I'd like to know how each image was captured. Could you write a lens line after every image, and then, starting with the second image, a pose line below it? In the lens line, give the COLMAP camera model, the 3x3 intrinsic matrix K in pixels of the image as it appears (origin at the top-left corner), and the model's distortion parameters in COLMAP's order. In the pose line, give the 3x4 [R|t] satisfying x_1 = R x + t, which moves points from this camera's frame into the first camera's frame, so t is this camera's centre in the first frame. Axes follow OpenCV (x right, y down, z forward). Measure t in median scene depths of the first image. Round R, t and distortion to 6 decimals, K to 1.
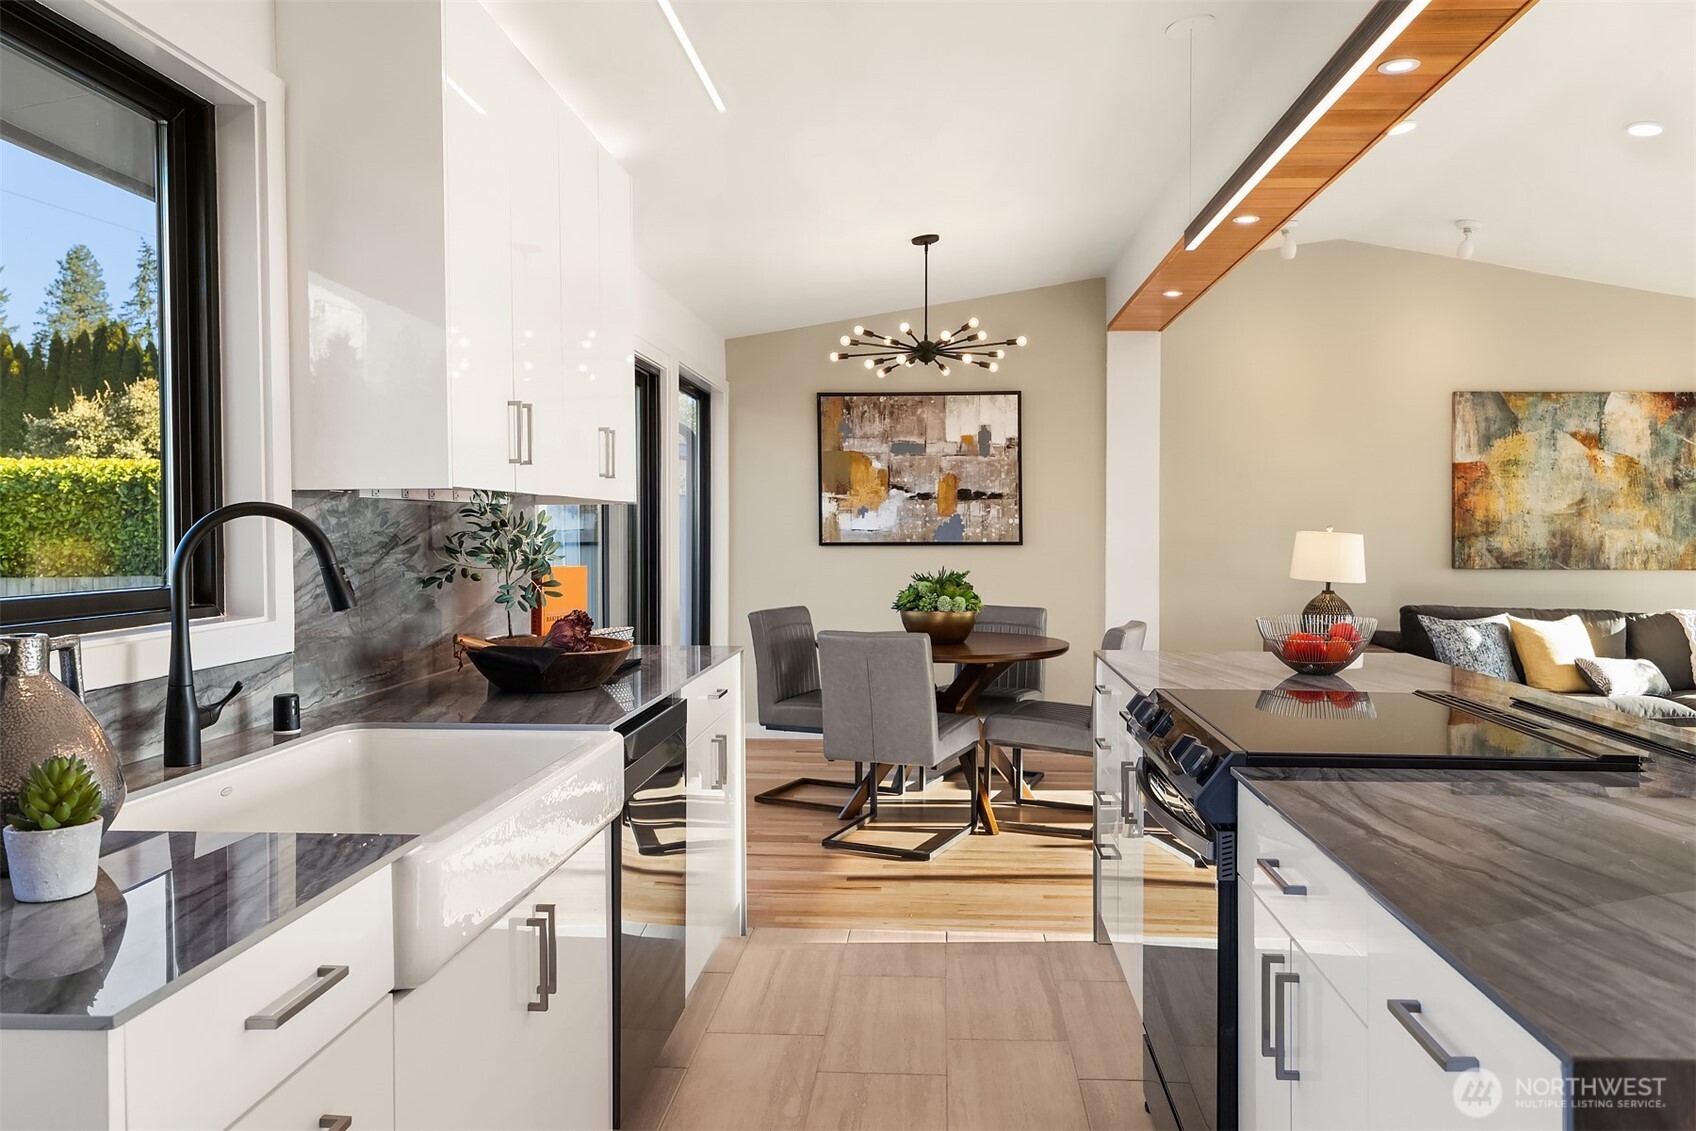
lens RADIAL K [[1264.2, 0, 865.3], [0, 1264.2, 527.3], [0, 0, 1]] dist [-0.001732, 0.002734]
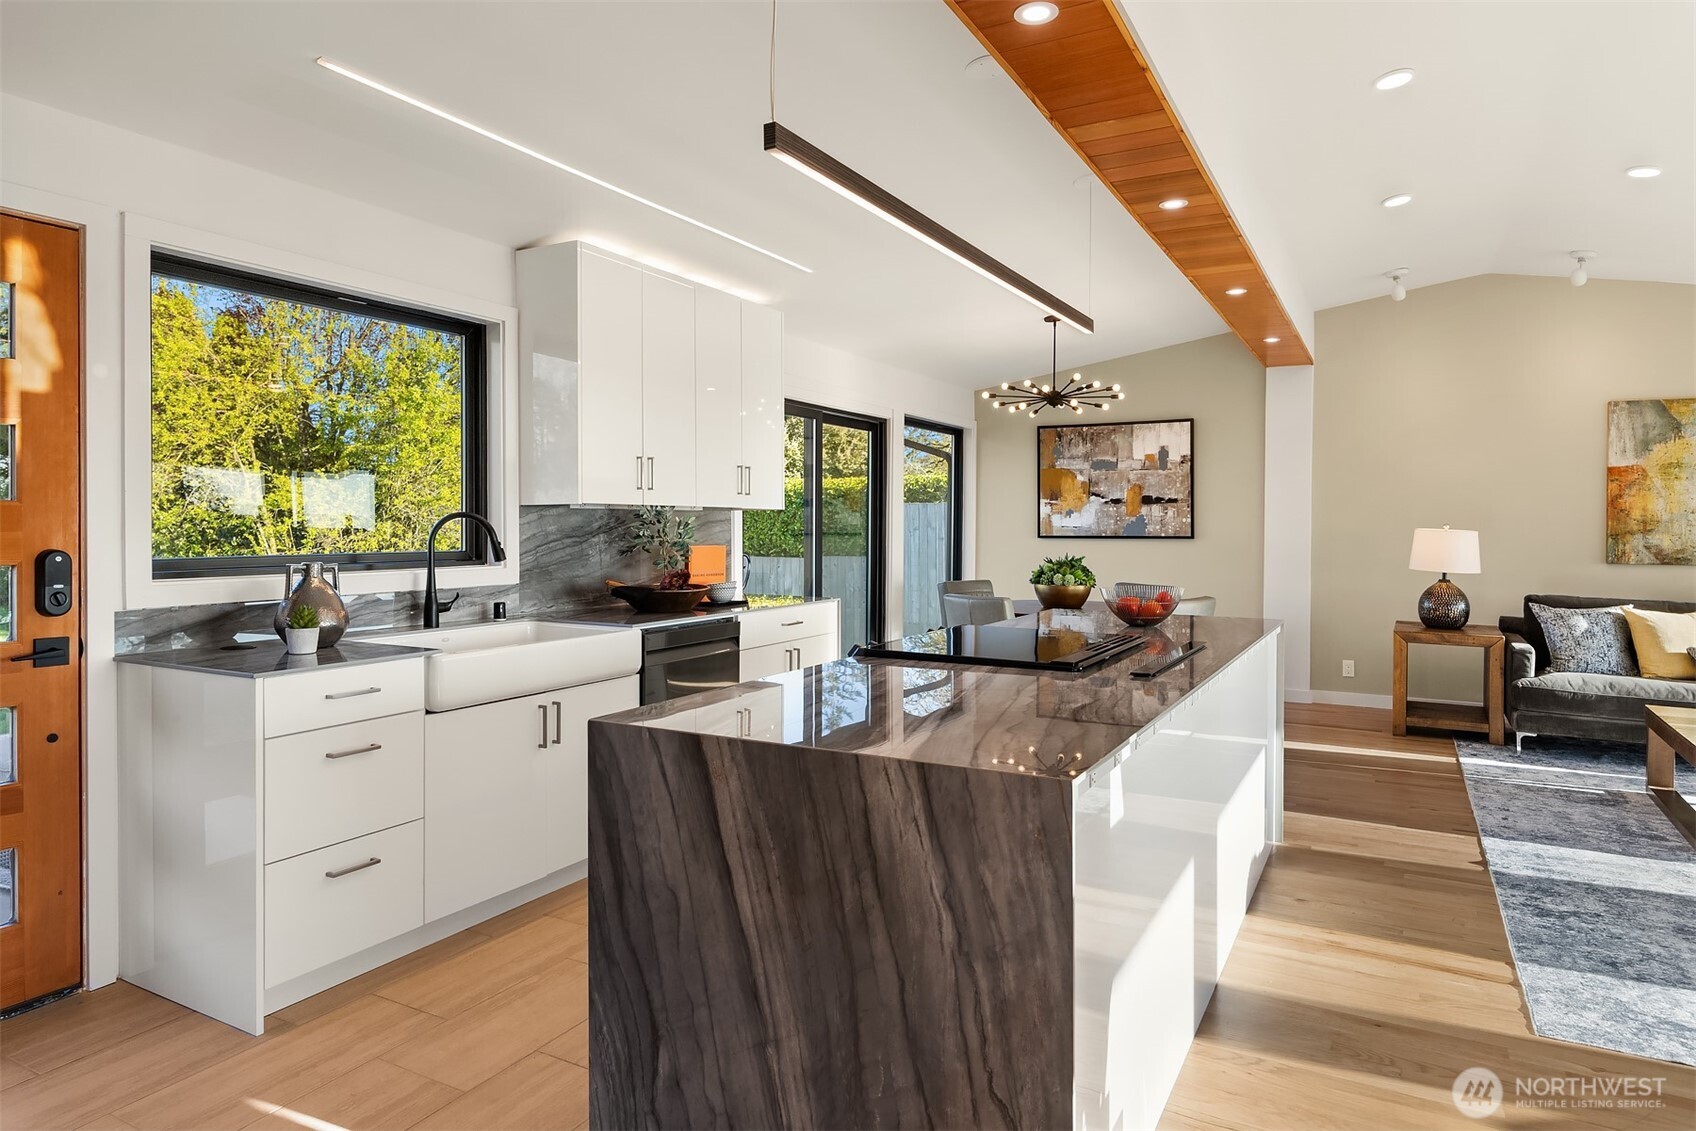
lens RADIAL K [[1041.5, 0, 837.6], [0, 1041.5, 522.4], [0, 0, 1]] dist [0.008195, -0.001296]
pose [[0.898366, 0.001055, -0.439246, 0.265391], [-0.001962, 0.999997, -0.001613, -0.000199], [0.439242, 0.002311, 0.898366, -0.105092]]
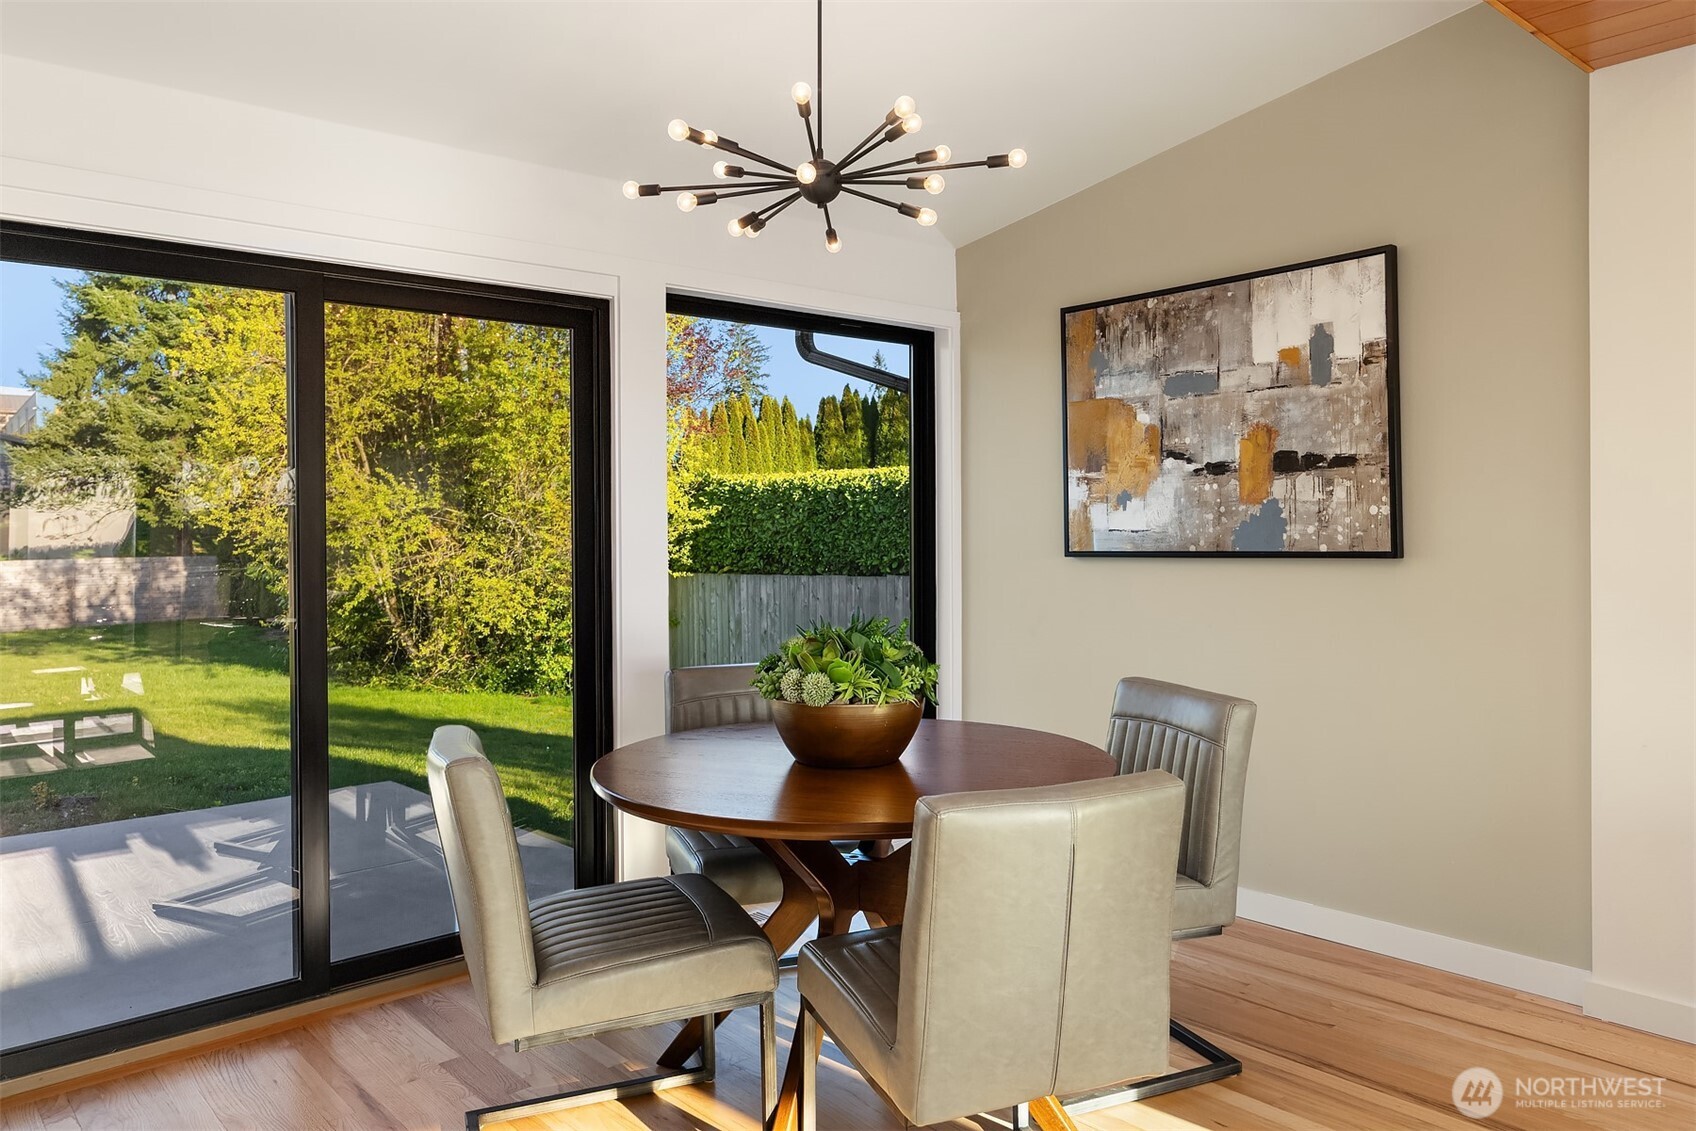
lens RADIAL K [[1184.3, 0, 863.0], [0, 1184.3, 524.6], [0, 0, 1]] dist [0.000660, 0.000100]
pose [[0.690930, -0.013007, -0.722804, 0.314842], [0.012986, 0.999900, -0.005580, 0.000818], [0.722805, -0.005531, 0.691030, 0.536941]]
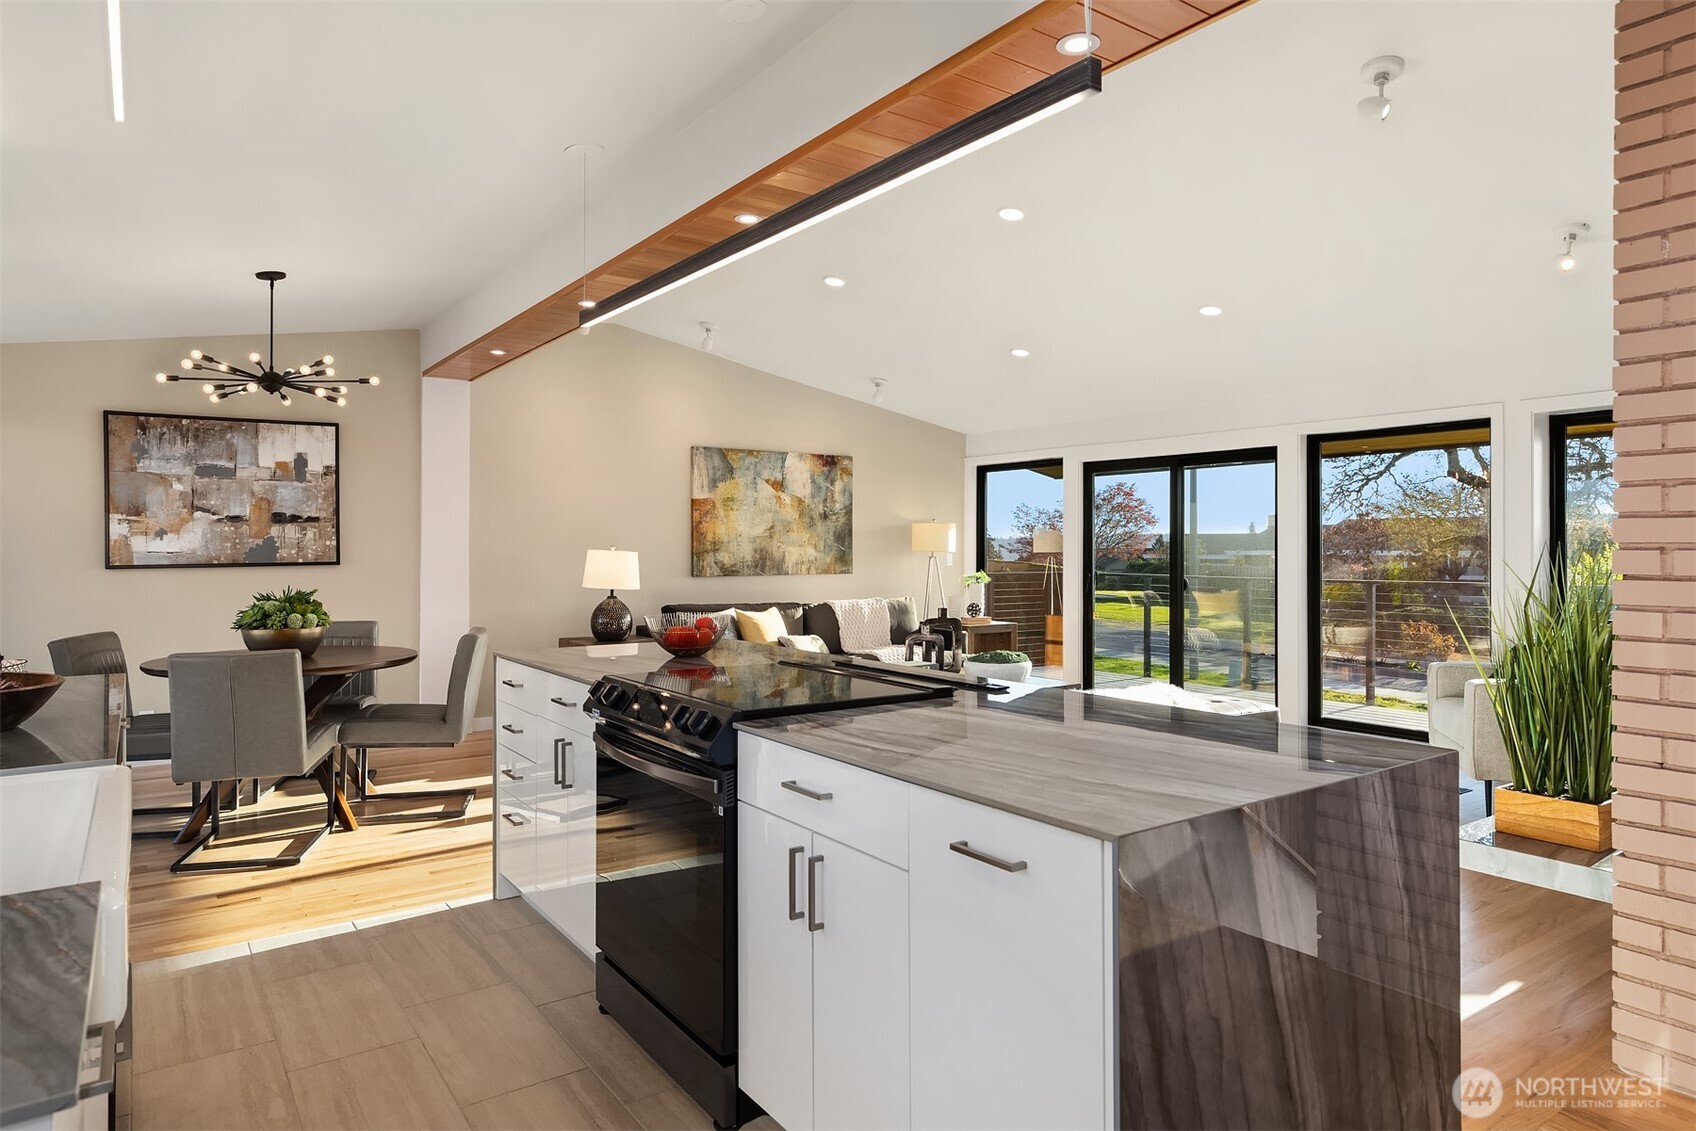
lens RADIAL K [[1041.5, 0, 885.0], [0, 1041.5, 529.8], [0, 0, 1]] dist [0.008195, -0.001296]
pose [[0.772007, 0.004568, 0.635597, -0.085592], [0.005688, 0.999885, -0.014094, -0.000680], [-0.635588, 0.014496, 0.771892, 0.006023]]
